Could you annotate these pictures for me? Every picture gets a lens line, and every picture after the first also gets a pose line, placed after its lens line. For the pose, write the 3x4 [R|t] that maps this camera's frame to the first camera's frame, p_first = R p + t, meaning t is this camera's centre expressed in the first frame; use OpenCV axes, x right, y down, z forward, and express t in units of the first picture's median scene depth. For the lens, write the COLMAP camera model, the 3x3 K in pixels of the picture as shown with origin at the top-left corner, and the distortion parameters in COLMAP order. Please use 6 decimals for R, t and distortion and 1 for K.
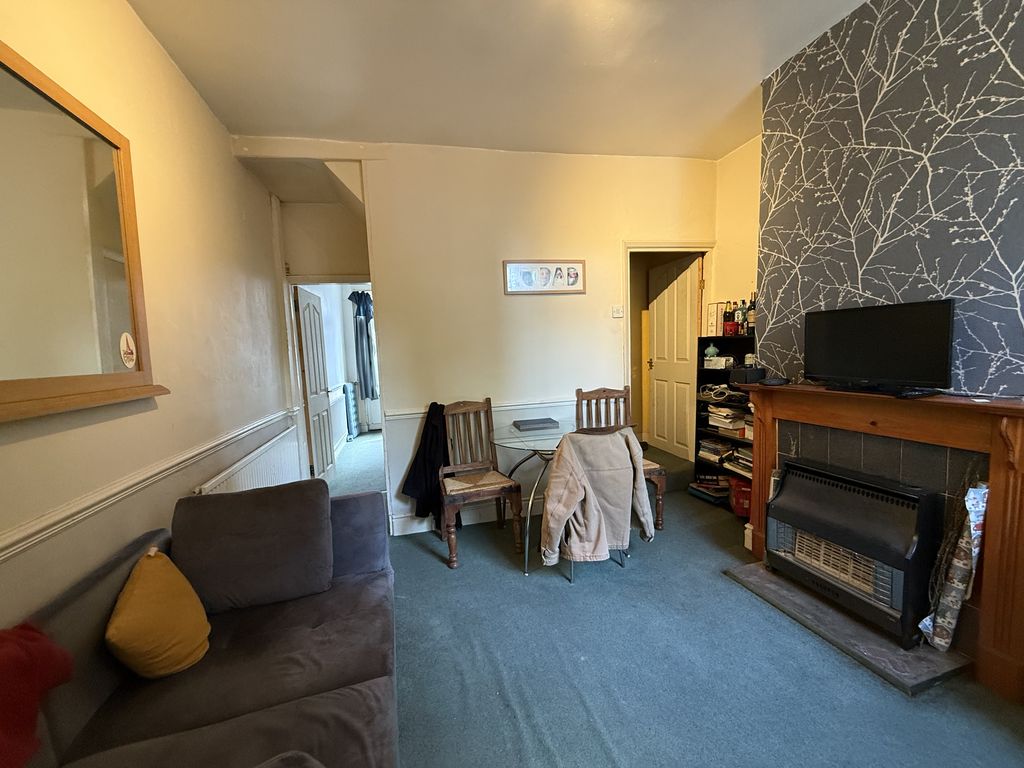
lens RADIAL K [[405.7, 0, 510.0], [0, 405.7, 386.7], [0, 0, 1]] dist [-0.001396, 0.000096]
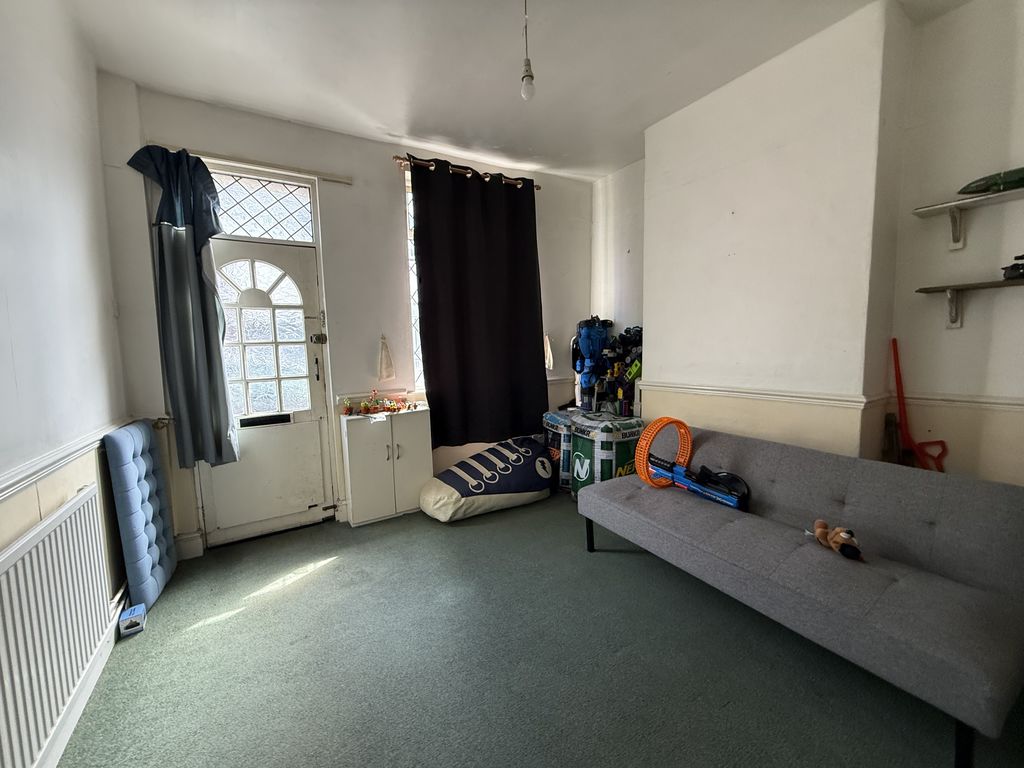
lens RADIAL K [[405.7, 0, 511.8], [0, 405.7, 380.2], [0, 0, 1]] dist [-0.001396, 0.000096]
pose [[0.950313, -0.011324, 0.311091, -0.209689], [0.014204, 0.999875, -0.006994, -0.036757], [-0.310973, 0.011066, 0.950354, 0.598537]]
